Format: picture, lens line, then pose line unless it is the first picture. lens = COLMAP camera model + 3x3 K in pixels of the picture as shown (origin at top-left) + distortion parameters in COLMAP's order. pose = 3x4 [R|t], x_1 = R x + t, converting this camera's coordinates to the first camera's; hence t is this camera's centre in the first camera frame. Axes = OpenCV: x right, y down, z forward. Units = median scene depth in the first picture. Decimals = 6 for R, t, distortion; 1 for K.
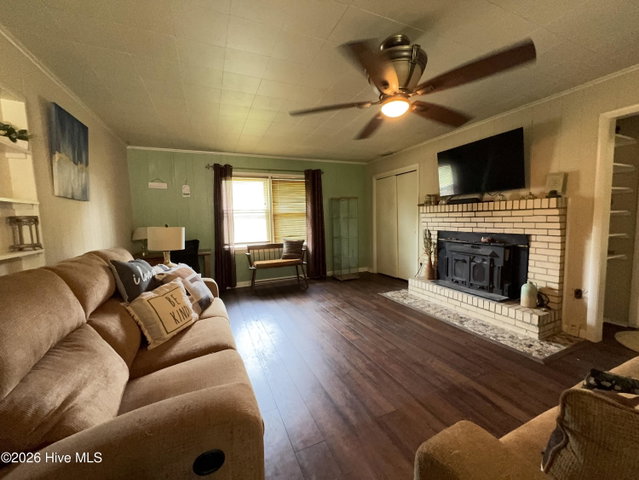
lens RADIAL K [[257.2, 0, 321.3], [0, 257.2, 237.8], [0, 0, 1]] dist [-0.006352, 0.000858]
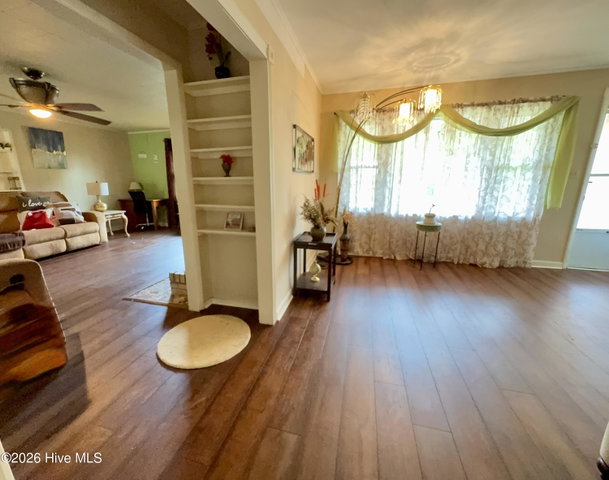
lens RADIAL K [[258.7, 0, 290.4], [0, 258.7, 239.3], [0, 0, 1]] dist [0.001869, 0.000486]
pose [[0.771275, 0.172319, -0.612733, 1.538640], [-0.065981, 0.979115, 0.192304, -0.084984], [0.633073, -0.107891, 0.766536, 0.365826]]
